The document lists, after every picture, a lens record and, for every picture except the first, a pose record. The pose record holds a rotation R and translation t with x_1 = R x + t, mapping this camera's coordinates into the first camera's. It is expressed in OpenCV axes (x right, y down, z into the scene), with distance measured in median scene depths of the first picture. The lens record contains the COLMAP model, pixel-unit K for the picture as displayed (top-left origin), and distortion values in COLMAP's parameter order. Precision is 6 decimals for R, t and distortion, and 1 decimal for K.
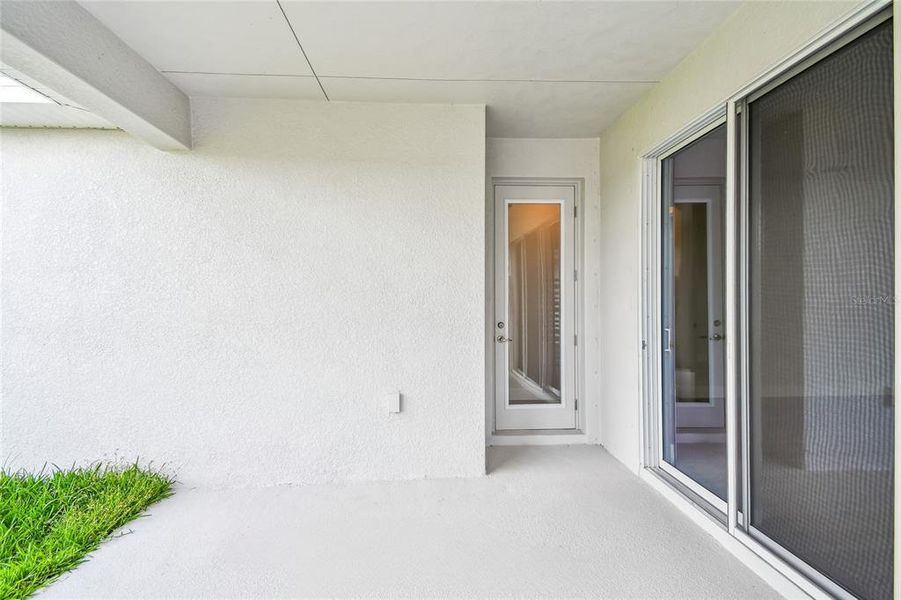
lens RADIAL K [[400.4, 0, 446.2], [0, 400.4, 298.6], [0, 0, 1]] dist [0.016056, -0.000273]
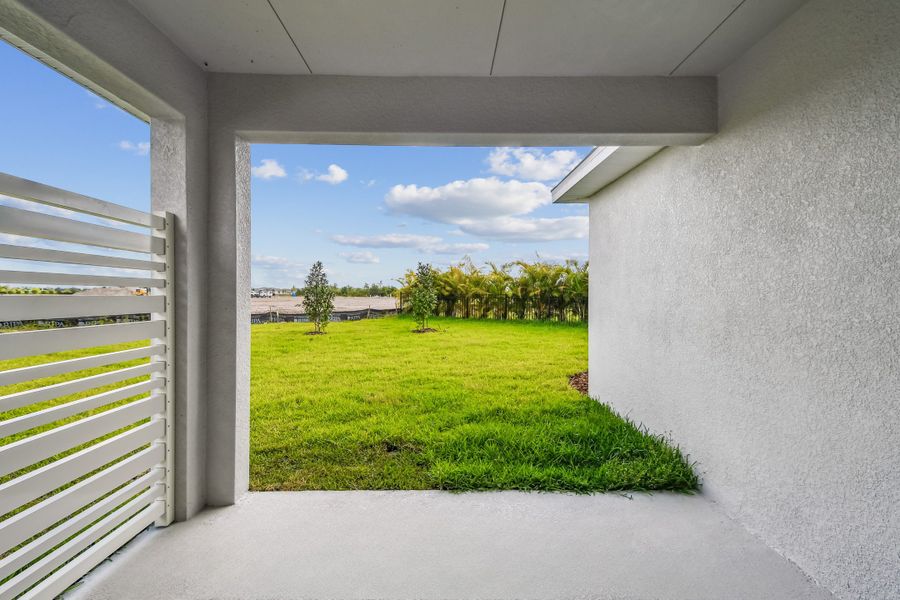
lens RADIAL K [[400.0, 0, 445.7], [0, 400.0, 298.6], [0, 0, 1]] dist [0.016056, -0.000273]
pose [[-0.018956, 0.011615, -0.999753, 0.302149], [0.002694, 0.999929, 0.011566, -0.005341], [0.999817, -0.002474, -0.018986, 0.405695]]
